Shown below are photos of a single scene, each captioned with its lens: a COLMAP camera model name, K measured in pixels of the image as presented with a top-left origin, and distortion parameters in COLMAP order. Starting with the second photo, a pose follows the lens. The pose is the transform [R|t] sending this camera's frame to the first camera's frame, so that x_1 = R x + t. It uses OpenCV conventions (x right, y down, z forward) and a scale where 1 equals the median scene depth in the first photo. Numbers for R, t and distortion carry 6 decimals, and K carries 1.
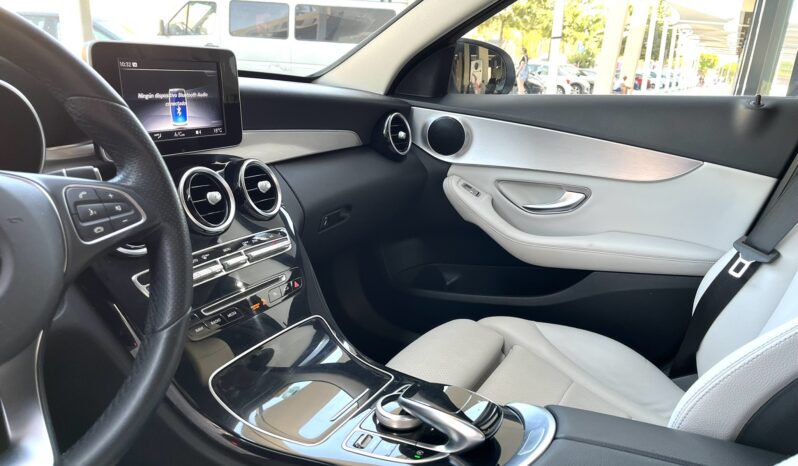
lens RADIAL K [[609.4, 0, 398.3], [0, 609.4, 233.5], [0, 0, 1]] dist [0.067252, -0.096207]
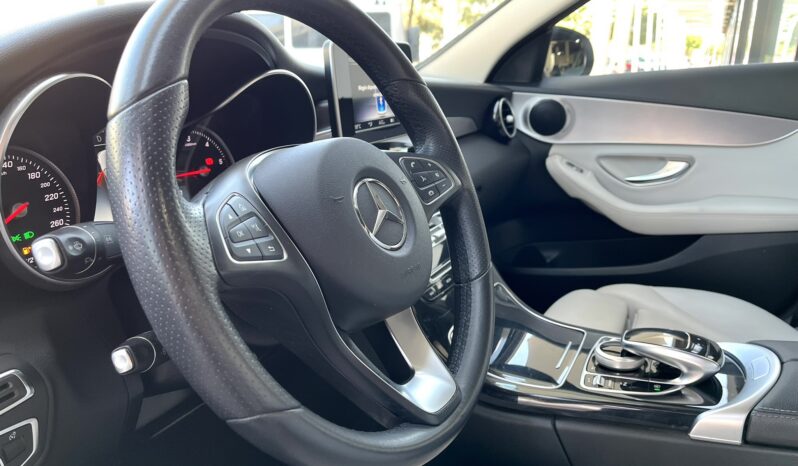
lens RADIAL K [[609.4, 0, 394.2], [0, 609.4, 240.7], [0, 0, 1]] dist [0.067252, -0.096207]
pose [[0.997515, -0.070446, -0.000931, -0.251443], [0.070451, 0.997491, 0.006924, 0.031694], [0.000441, -0.006972, 0.999976, -0.068140]]
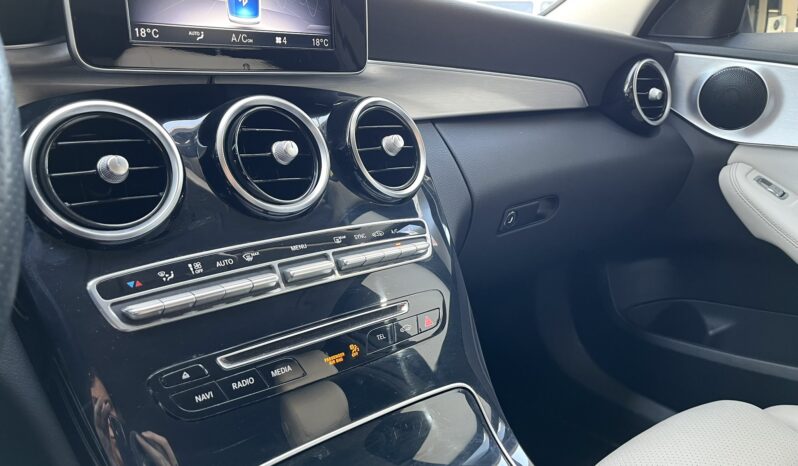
lens RADIAL K [[615.9, 0, 399.7], [0, 615.9, 237.8], [0, 0, 1]] dist [0.041306, -0.025873]
pose [[0.931341, 0.081707, -0.354864, -0.000228], [-0.083609, 0.996448, 0.009998, 0.003302], [0.354421, 0.020358, 0.934864, 0.373814]]
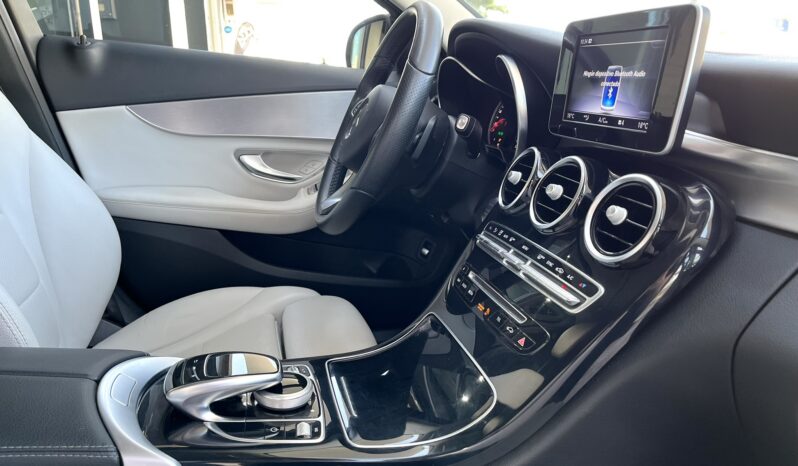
lens RADIAL K [[609.4, 0, 404.3], [0, 609.4, 229.4], [0, 0, 1]] dist [0.067252, -0.096207]
pose [[-0.736118, 0.087836, -0.671130, 0.301396], [-0.251820, 0.884825, 0.392009, -0.209227], [0.628265, 0.457569, -0.629216, 1.028055]]
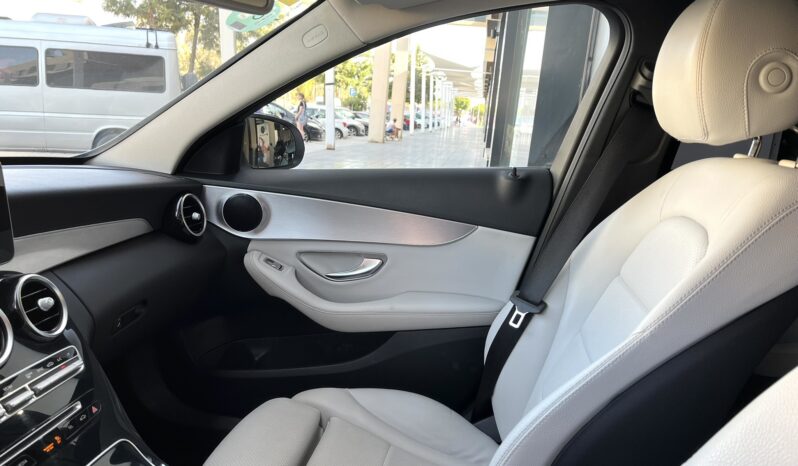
lens RADIAL K [[609.4, 0, 396.6], [0, 609.4, 233.2], [0, 0, 1]] dist [0.067252, -0.096207]
pose [[0.940241, -0.078791, 0.331267, -0.023235], [0.100153, 0.993819, -0.047889, -0.068783], [-0.325447, 0.078205, 0.942321, -0.015774]]
